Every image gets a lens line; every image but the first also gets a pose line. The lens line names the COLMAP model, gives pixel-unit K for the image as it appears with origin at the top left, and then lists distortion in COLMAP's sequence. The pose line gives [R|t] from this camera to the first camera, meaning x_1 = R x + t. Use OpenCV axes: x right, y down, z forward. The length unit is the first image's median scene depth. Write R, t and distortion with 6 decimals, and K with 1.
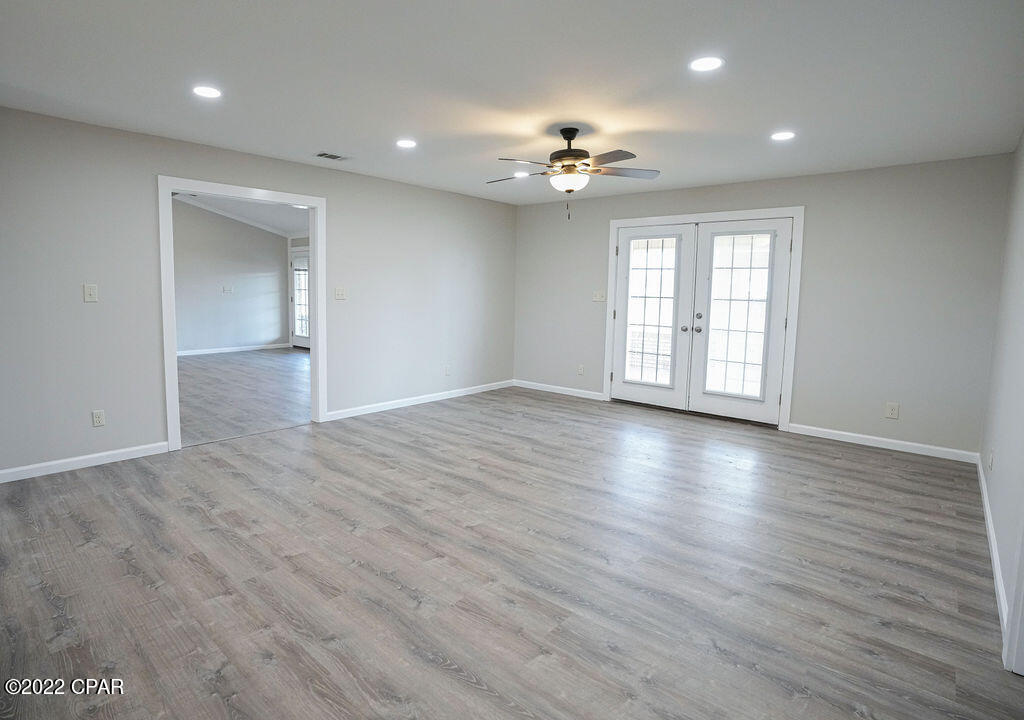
lens RADIAL K [[520.3, 0, 489.3], [0, 520.3, 348.2], [0, 0, 1]] dist [-0.065598, 0.003217]
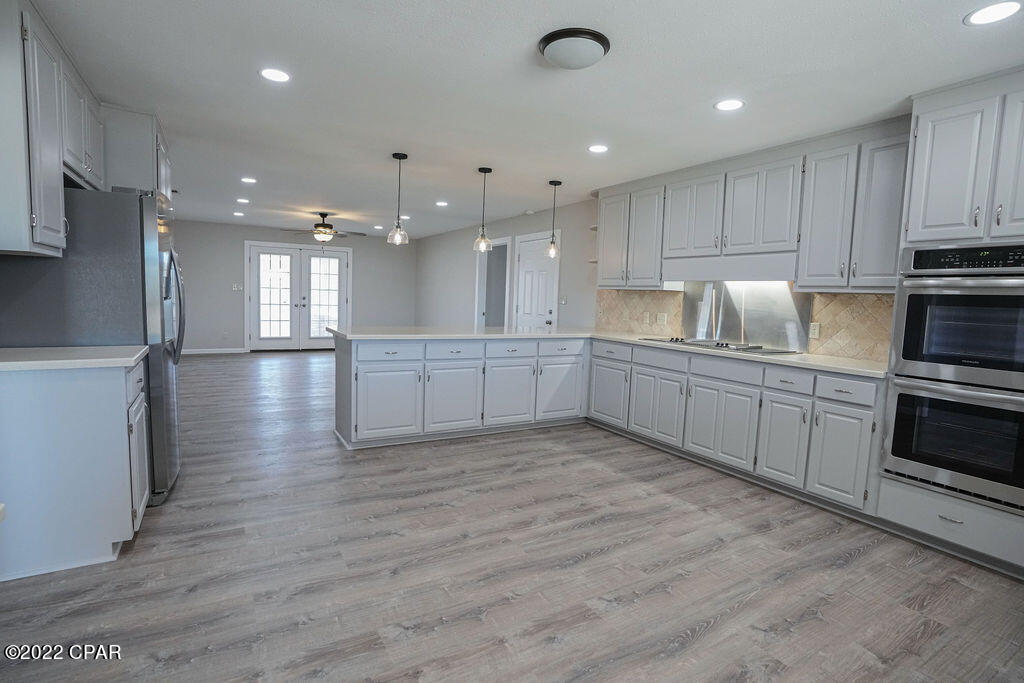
lens RADIAL K [[486.6, 0, 507.4], [0, 486.6, 343.9], [0, 0, 1]] dist [-0.051291, 0.014939]
pose [[0.290907, -0.093089, 0.952212, -1.100770], [0.071307, 0.994597, 0.075448, 0.024690], [-0.954090, 0.045951, 0.295973, -0.239396]]
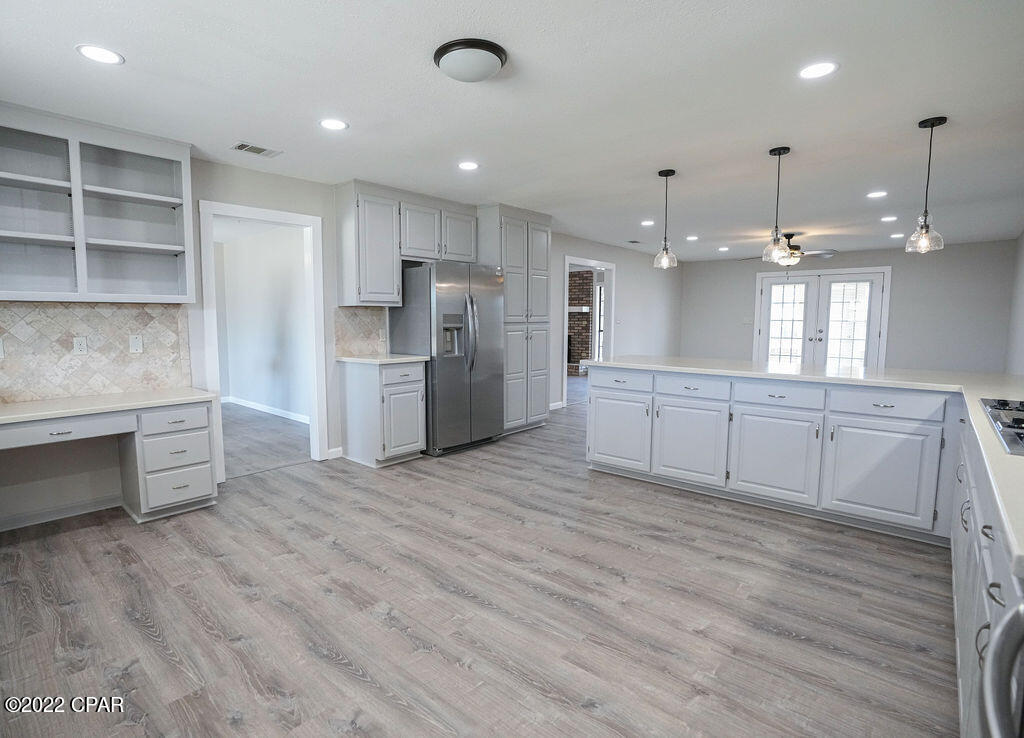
lens RADIAL K [[507.2, 0, 502.6], [0, 507.2, 372.3], [0, 0, 1]] dist [-0.038582, 0.005688]
pose [[0.999681, -0.016320, 0.019274, -0.658639], [0.016516, 0.999813, -0.010063, 0.070470], [-0.019106, 0.010378, 0.999764, -0.596135]]
